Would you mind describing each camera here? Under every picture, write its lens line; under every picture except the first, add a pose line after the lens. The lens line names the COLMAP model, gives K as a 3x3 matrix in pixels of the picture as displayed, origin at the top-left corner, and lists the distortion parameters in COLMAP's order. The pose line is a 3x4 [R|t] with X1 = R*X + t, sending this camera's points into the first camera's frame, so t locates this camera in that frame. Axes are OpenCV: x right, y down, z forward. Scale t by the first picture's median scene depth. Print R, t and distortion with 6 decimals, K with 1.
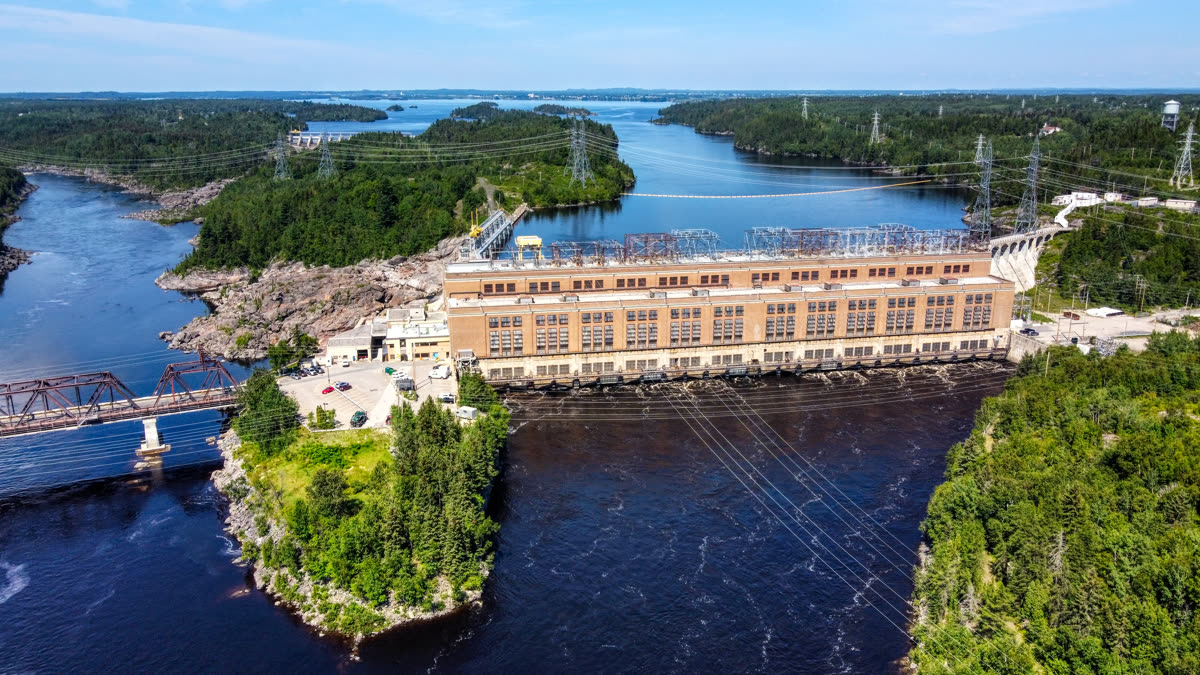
lens RADIAL K [[942.3, 0, 600.0], [0, 942.3, 337.5], [0, 0, 1]] dist [0.002362, 0.010001]
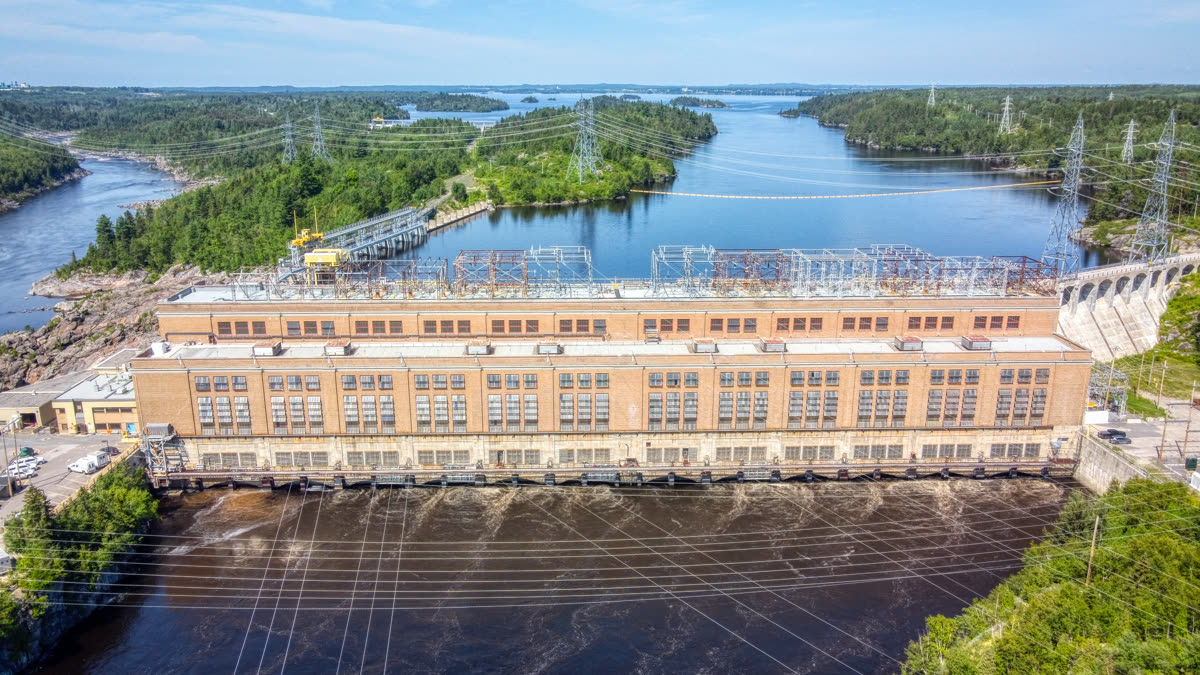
lens RADIAL K [[942.3, 0, 600.0], [0, 942.3, 337.5], [0, 0, 1]] dist [0.002362, 0.010001]
pose [[0.984981, 0.045143, -0.166654, 0.236071], [-0.044536, 0.998981, 0.007381, -0.058191], [0.166818, 0.000152, 0.985988, 0.367583]]
